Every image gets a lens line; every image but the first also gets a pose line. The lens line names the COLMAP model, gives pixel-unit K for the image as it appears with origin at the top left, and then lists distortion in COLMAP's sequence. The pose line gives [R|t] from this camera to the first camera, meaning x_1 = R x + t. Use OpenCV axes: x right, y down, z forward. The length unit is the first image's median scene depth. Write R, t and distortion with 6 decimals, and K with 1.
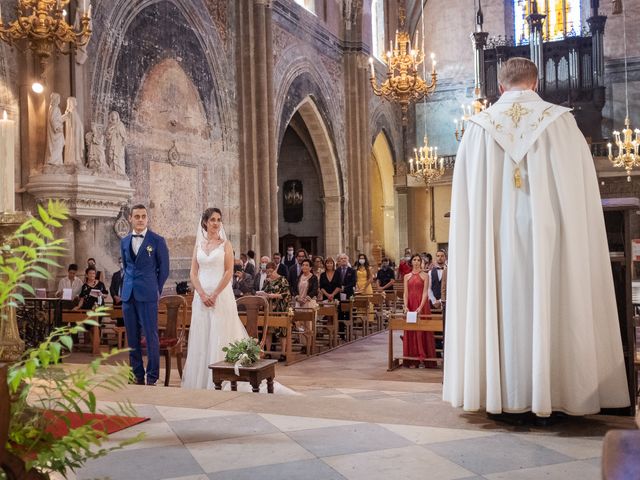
lens RADIAL K [[689.8, 0, 320.0], [0, 689.8, 240.0], [0, 0, 1]] dist [0.013289, -0.190333]
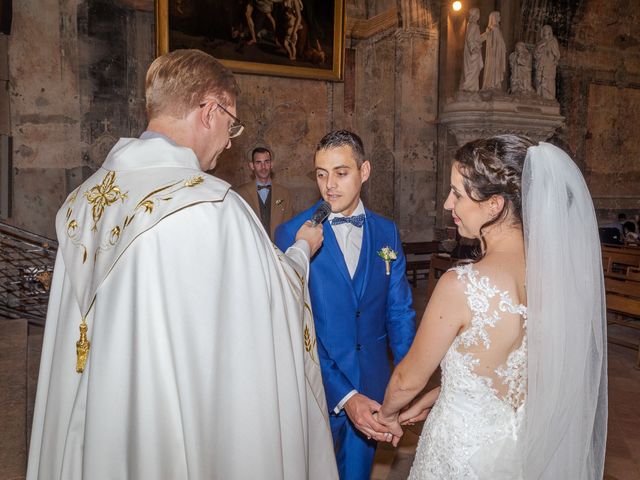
lens RADIAL K [[615.1, 0, 320.0], [0, 615.1, 240.0], [0, 0, 1]] dist [0.017088, 0.006866]
pose [[0.787540, 0.086771, -0.610124, -0.027582], [-0.017781, 0.992825, 0.118247, -0.006809], [0.616007, -0.082275, 0.783433, 0.206614]]
